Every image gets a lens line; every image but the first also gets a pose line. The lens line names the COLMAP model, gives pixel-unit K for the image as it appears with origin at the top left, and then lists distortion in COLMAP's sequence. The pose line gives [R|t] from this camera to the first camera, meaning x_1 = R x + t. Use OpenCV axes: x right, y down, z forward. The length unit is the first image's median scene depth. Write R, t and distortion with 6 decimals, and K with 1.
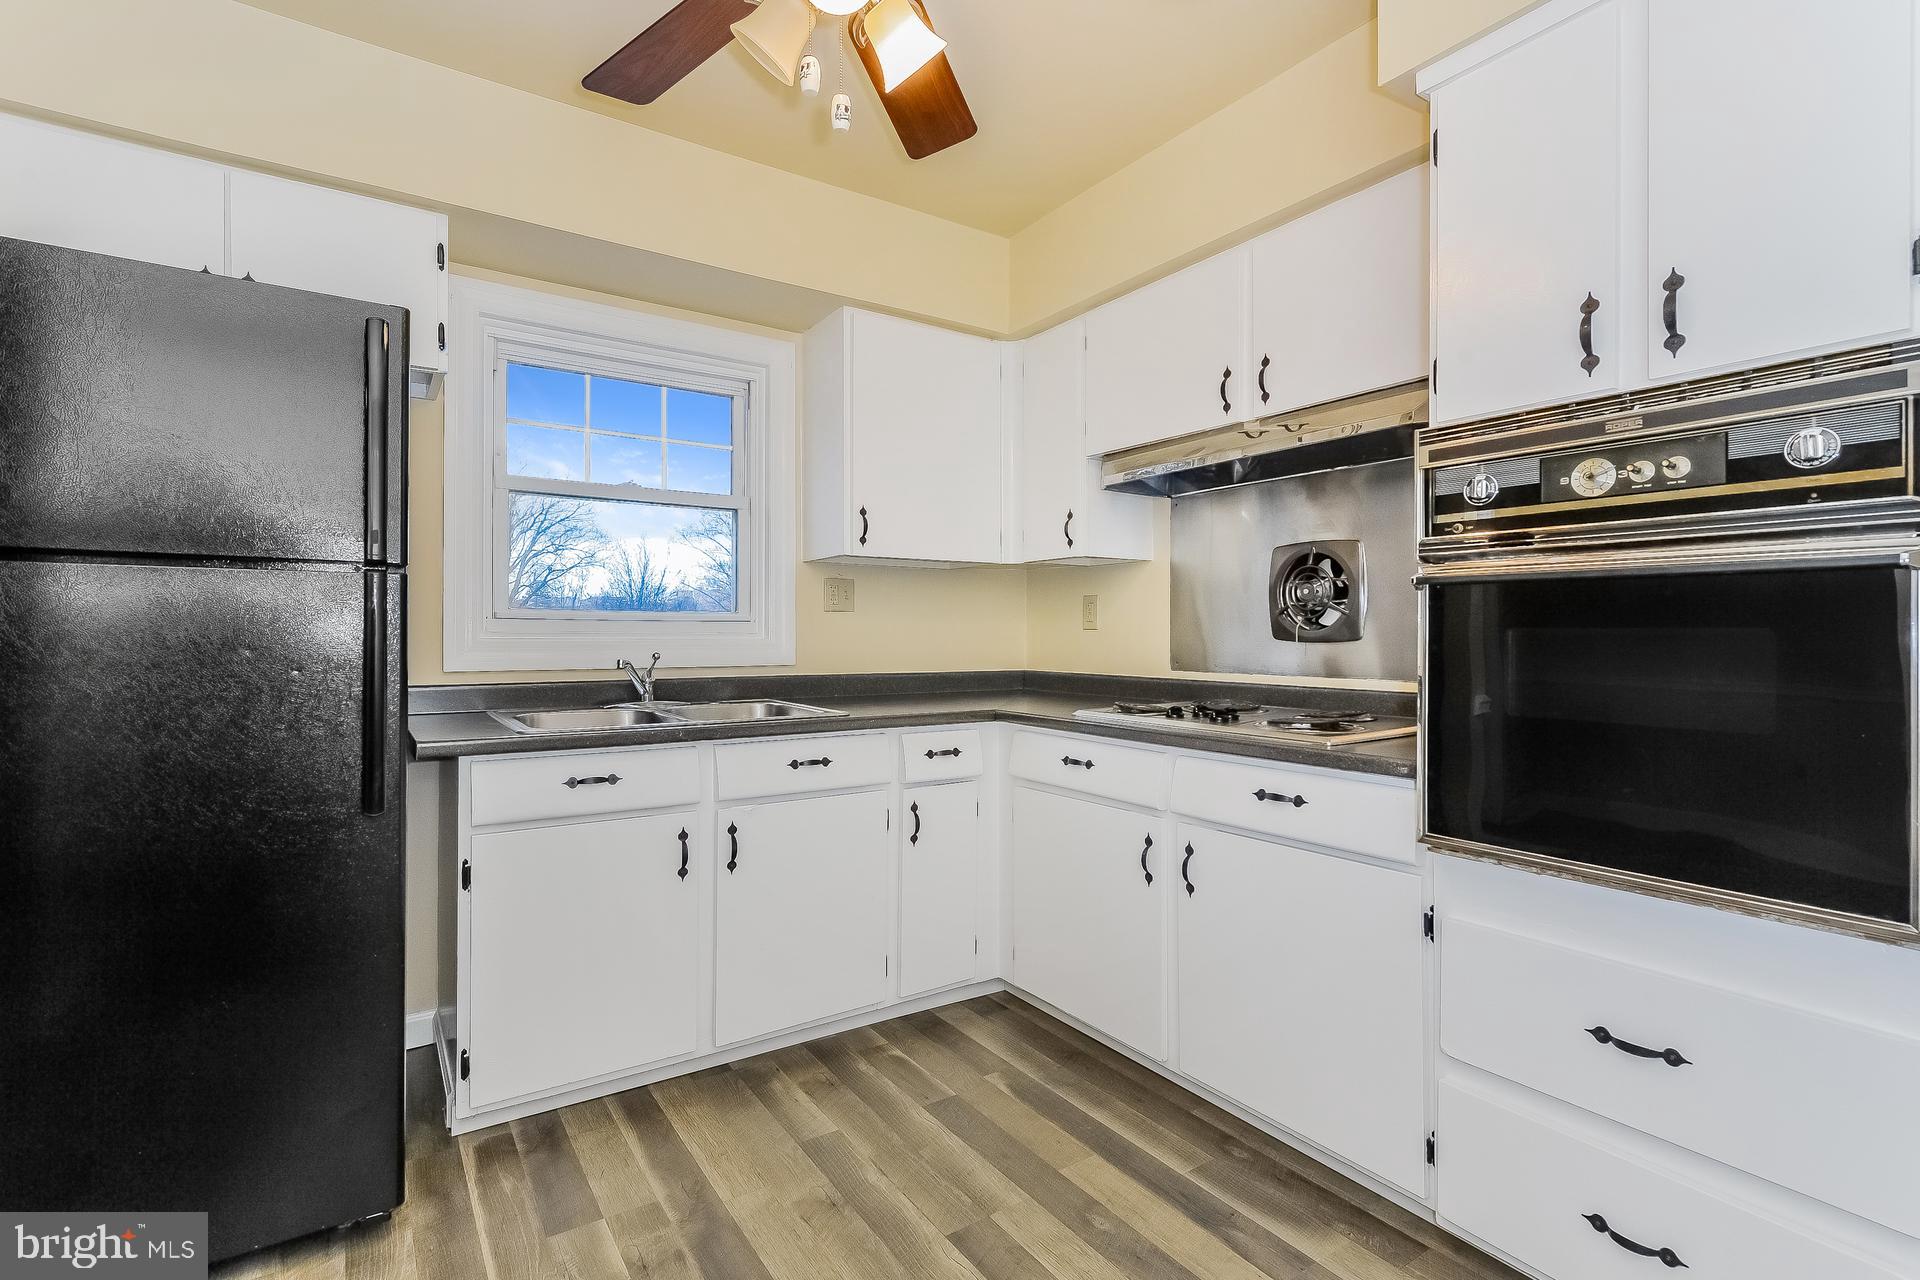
lens RADIAL K [[896.4, 0, 963.3], [0, 896.4, 629.4], [0, 0, 1]] dist [0.017951, 0.000295]
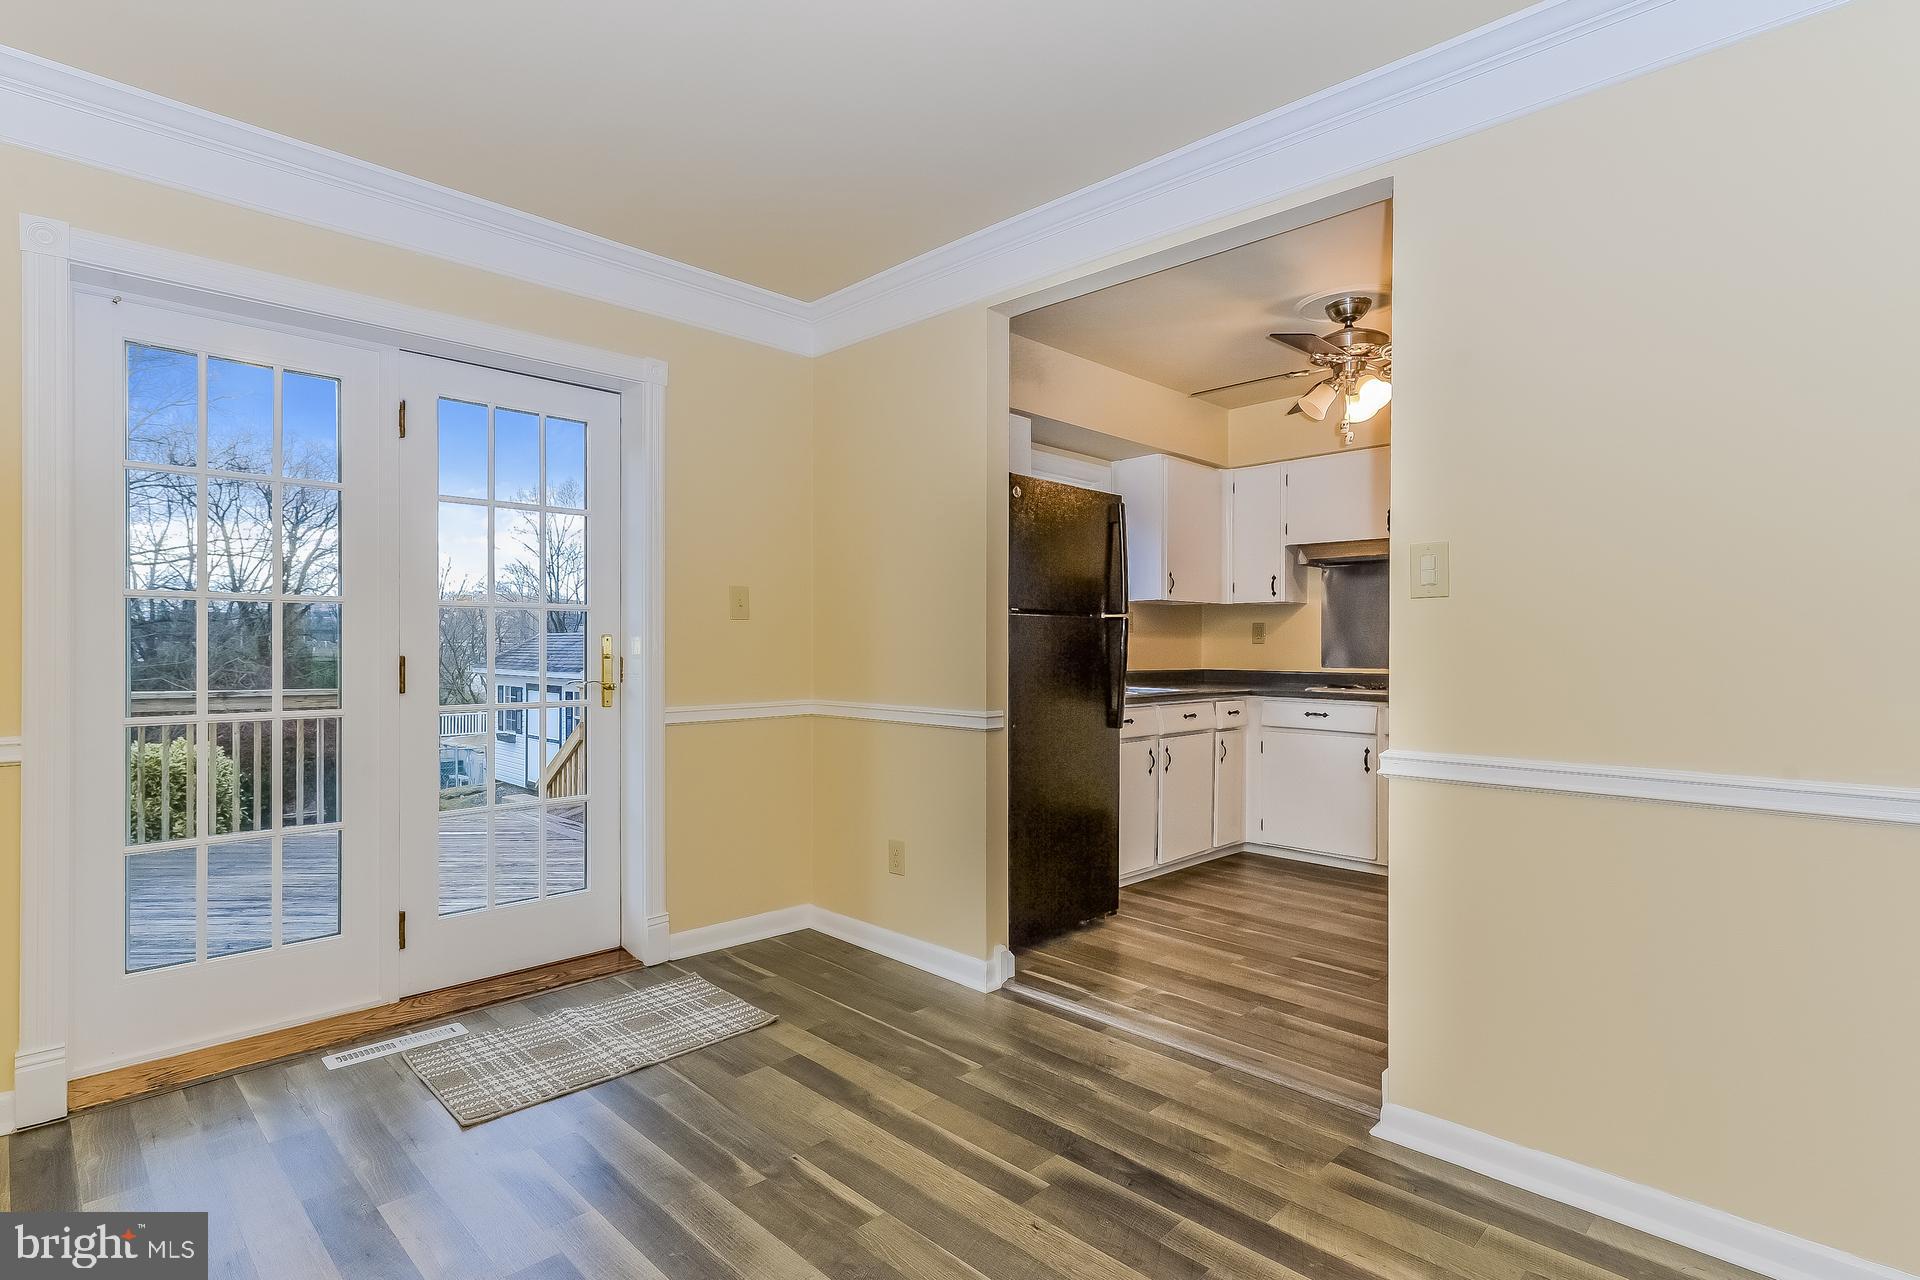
lens RADIAL K [[927.6, 0, 958.9], [0, 927.6, 649.9], [0, 0, 1]] dist [0.003622, 0.000110]
pose [[0.977739, 0.002780, 0.209807, -0.975091], [-0.006485, 0.999835, 0.016973, -0.015929], [-0.209725, -0.017956, 0.977596, -0.723069]]
